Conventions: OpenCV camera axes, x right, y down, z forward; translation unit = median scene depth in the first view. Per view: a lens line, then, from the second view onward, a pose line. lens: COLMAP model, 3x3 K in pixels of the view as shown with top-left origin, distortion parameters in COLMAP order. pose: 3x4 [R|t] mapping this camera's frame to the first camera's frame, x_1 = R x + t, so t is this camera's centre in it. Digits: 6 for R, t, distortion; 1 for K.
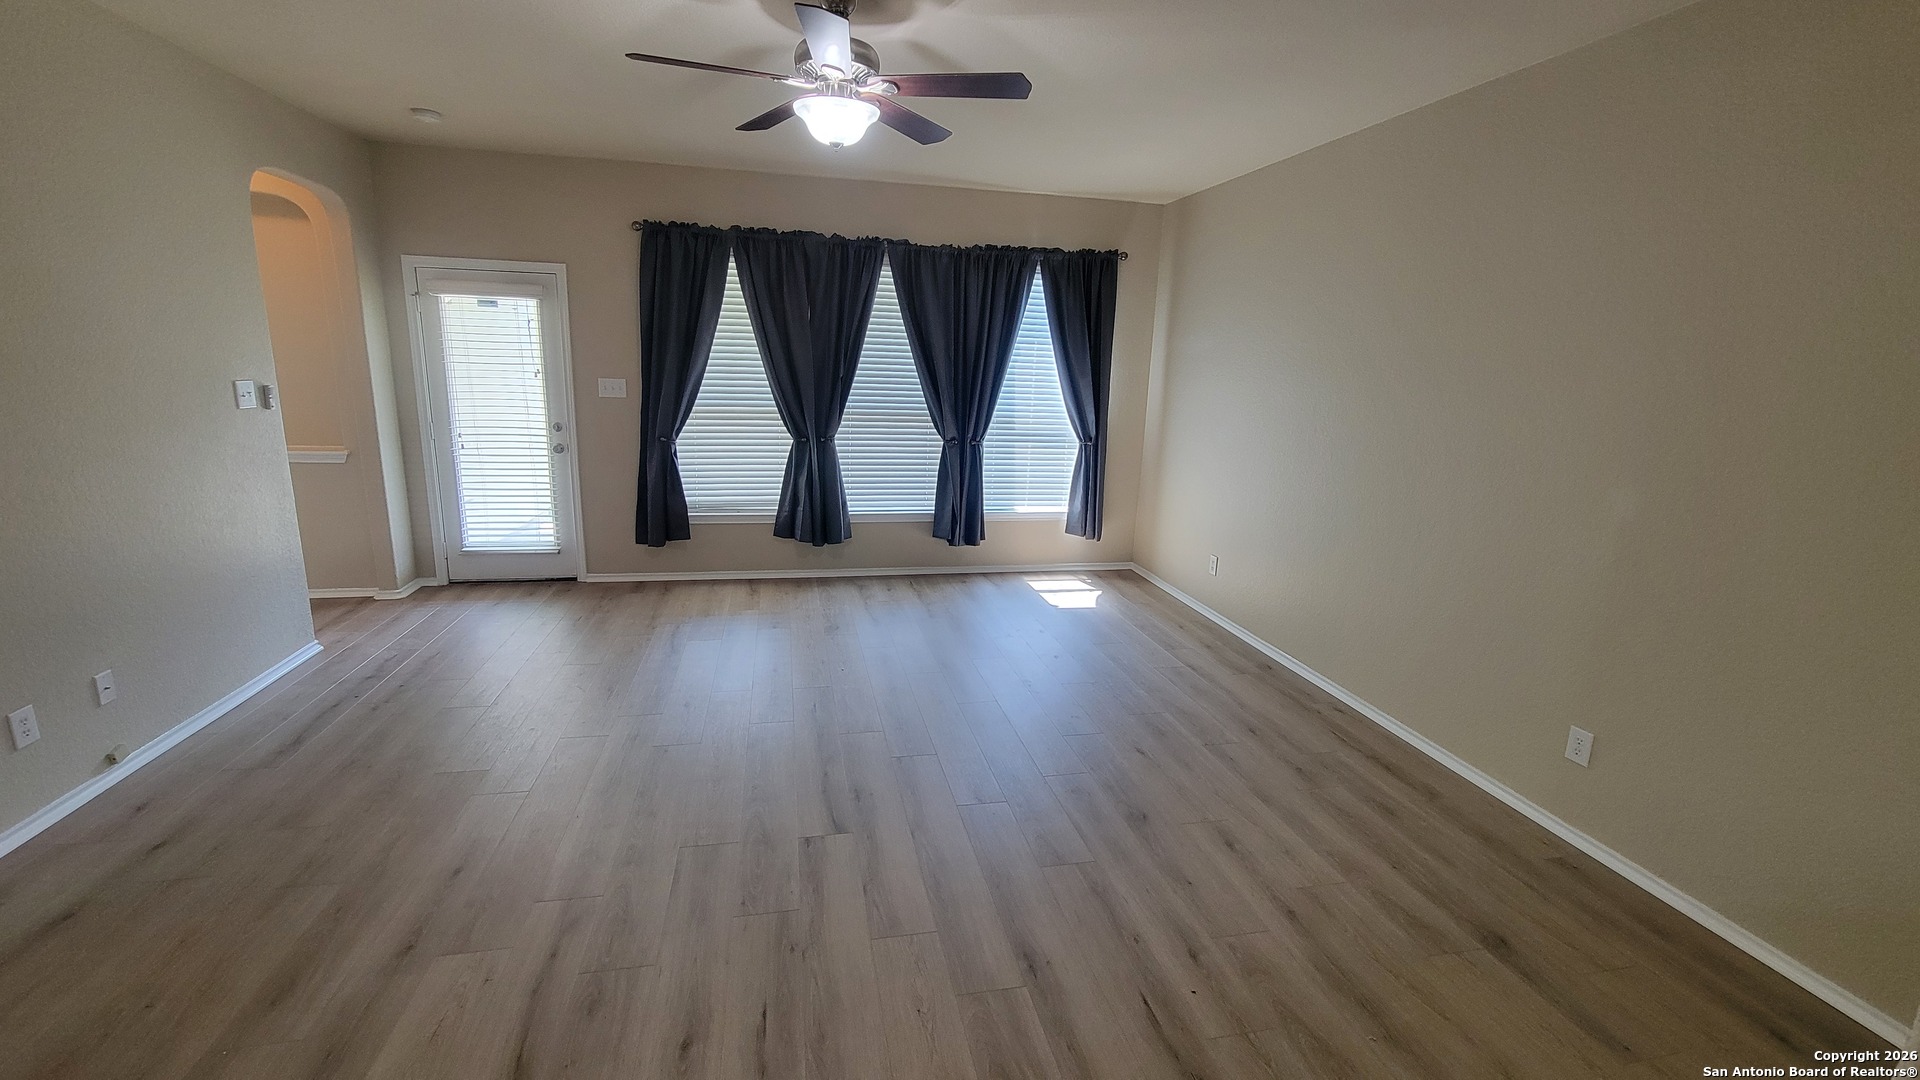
lens RADIAL K [[781.5, 0, 960.8], [0, 781.5, 532.5], [0, 0, 1]] dist [-0.007720, 0.000024]
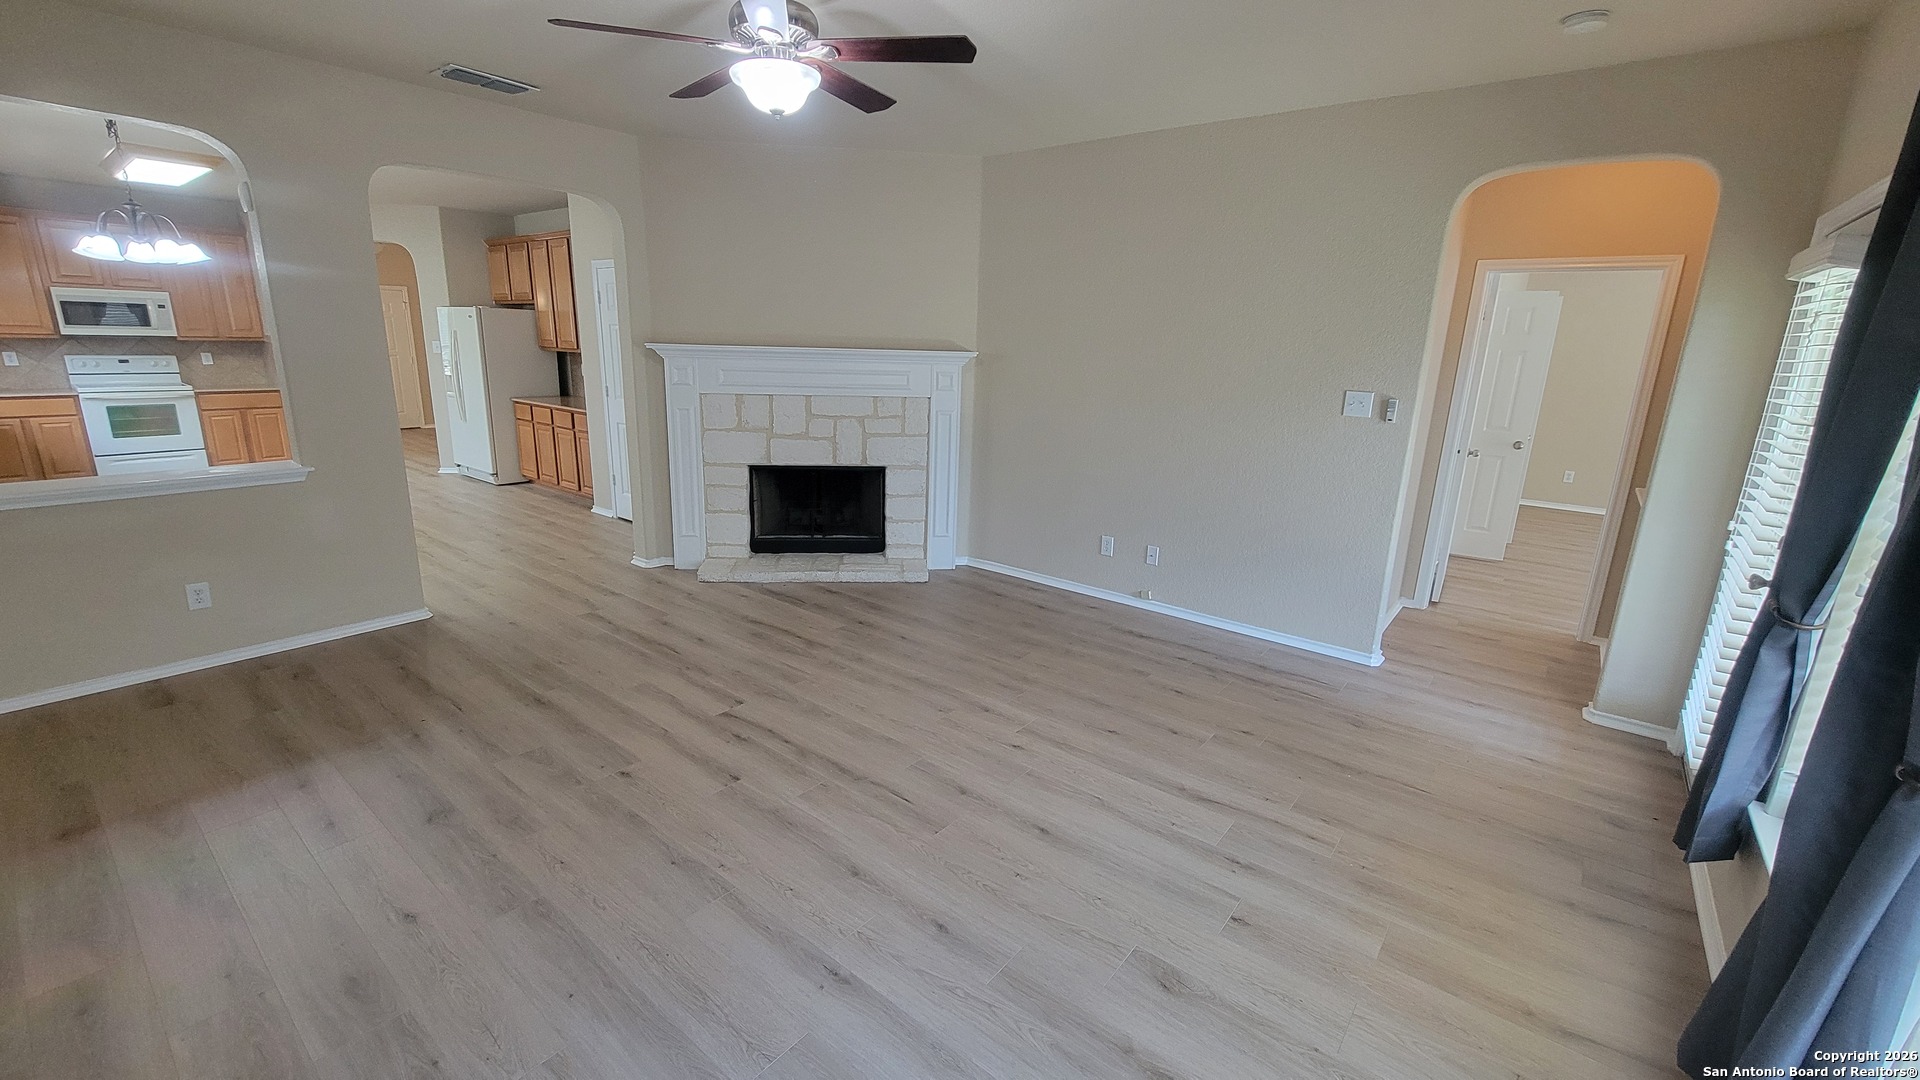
lens RADIAL K [[781.5, 0, 955.3], [0, 781.5, 552.4], [0, 0, 1]] dist [-0.007720, 0.000024]
pose [[-0.785742, 0.104766, -0.609617, 0.287380], [-0.189429, 0.897444, 0.398387, -0.415240], [0.588834, 0.428508, -0.685314, 1.954977]]
